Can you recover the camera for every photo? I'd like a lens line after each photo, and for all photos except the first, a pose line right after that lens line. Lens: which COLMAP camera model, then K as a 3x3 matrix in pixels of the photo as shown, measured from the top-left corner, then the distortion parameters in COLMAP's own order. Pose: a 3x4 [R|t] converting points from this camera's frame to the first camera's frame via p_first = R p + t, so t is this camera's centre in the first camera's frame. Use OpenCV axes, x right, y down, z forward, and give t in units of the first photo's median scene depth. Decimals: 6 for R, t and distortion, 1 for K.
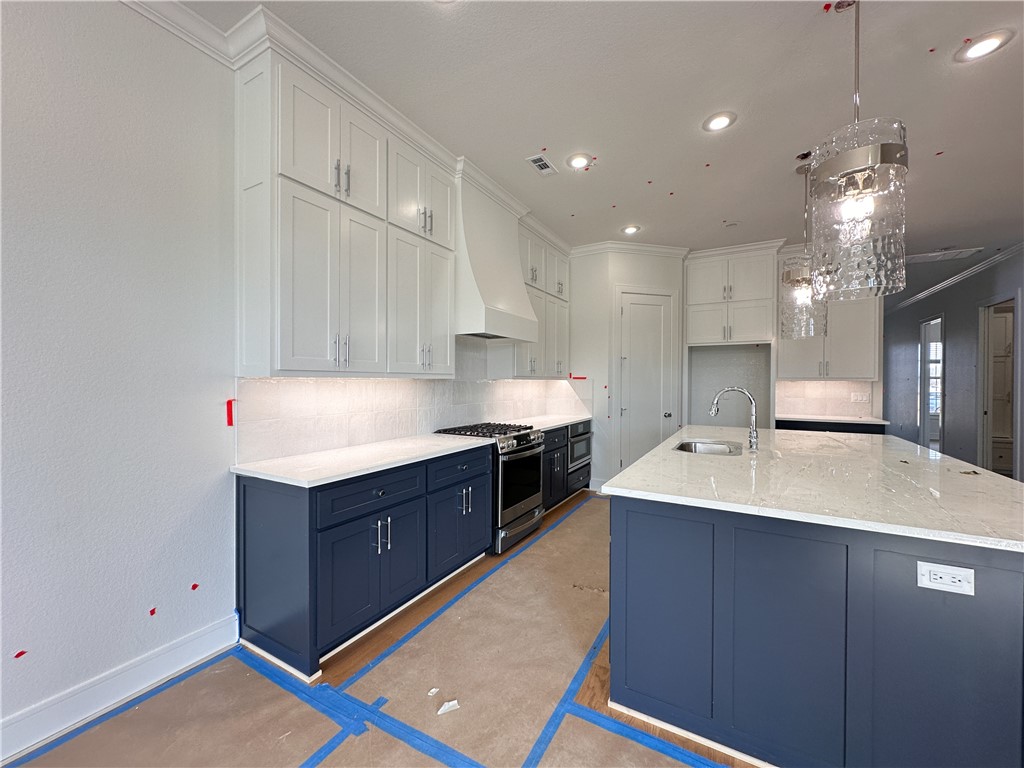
lens RADIAL K [[411.3, 0, 515.3], [0, 411.3, 384.1], [0, 0, 1]] dist [0.000501, 0.000505]
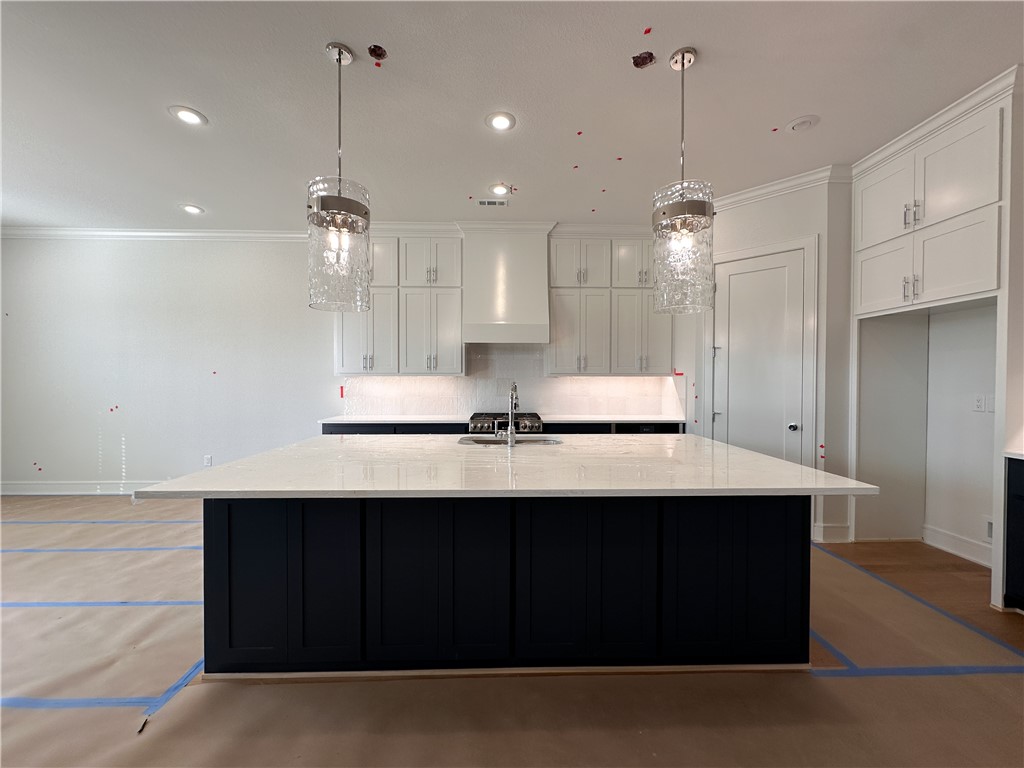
lens RADIAL K [[411.3, 0, 518.4], [0, 411.3, 381.8], [0, 0, 1]] dist [0.000501, 0.000505]
pose [[0.511424, 0.004837, -0.859315, 0.829641], [-0.005082, 0.999984, 0.002604, 0.001057], [0.859314, 0.003036, 0.511440, 0.312294]]
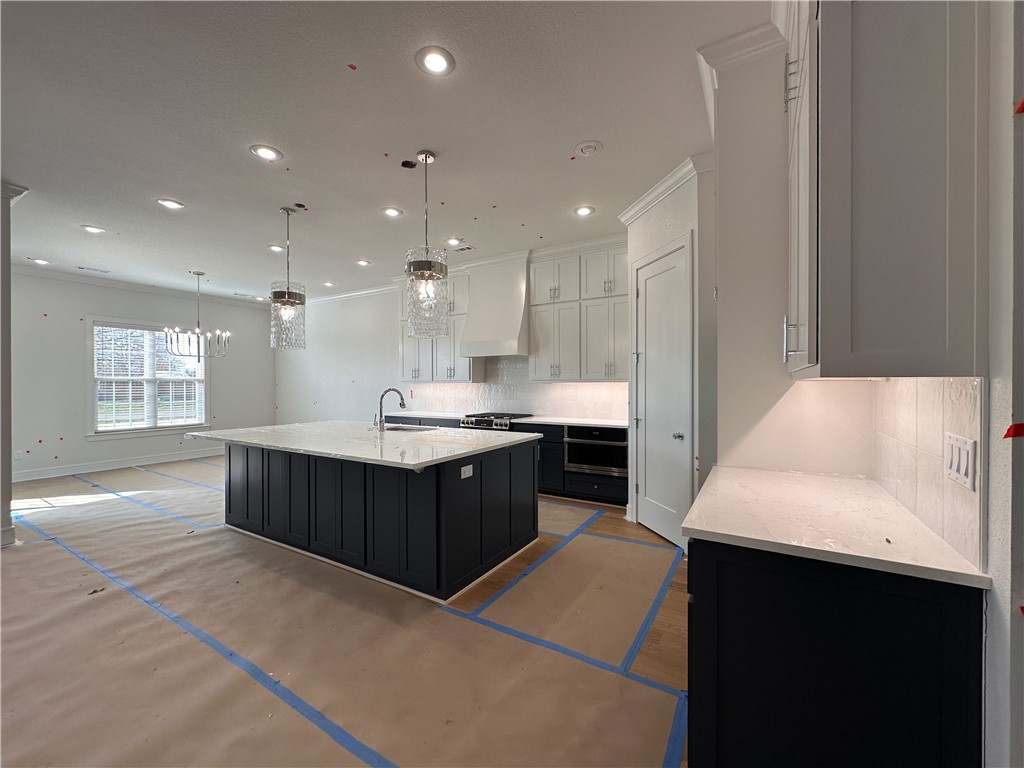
lens RADIAL K [[411.3, 0, 507.0], [0, 411.3, 378.9], [0, 0, 1]] dist [0.000501, 0.000505]
pose [[-0.041100, -0.016118, -0.999025, 1.168996], [-0.003316, 0.999867, -0.015995, -0.001710], [0.999150, 0.002655, -0.041148, 0.875771]]
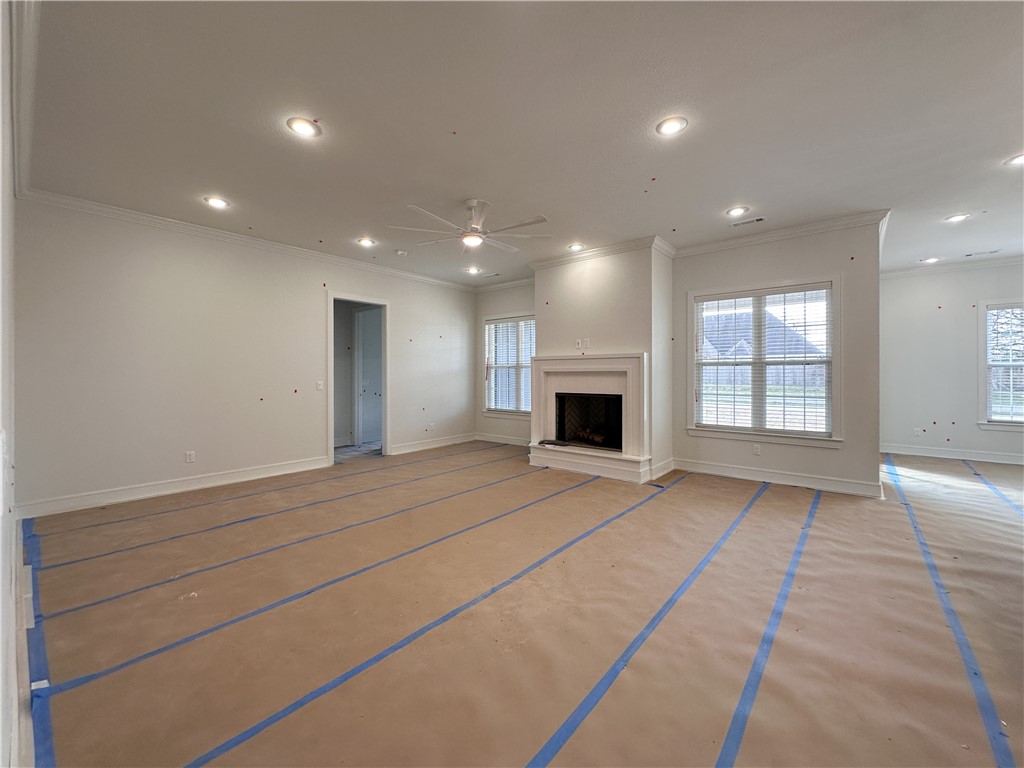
lens RADIAL K [[411.3, 0, 519.7], [0, 411.3, 380.0], [0, 0, 1]] dist [0.000501, 0.000505]
pose [[-0.983133, -0.003880, 0.182849, 1.090781], [-0.000011, 0.999776, 0.021156, -0.000165], [-0.182890, 0.020797, -0.982913, 1.023576]]
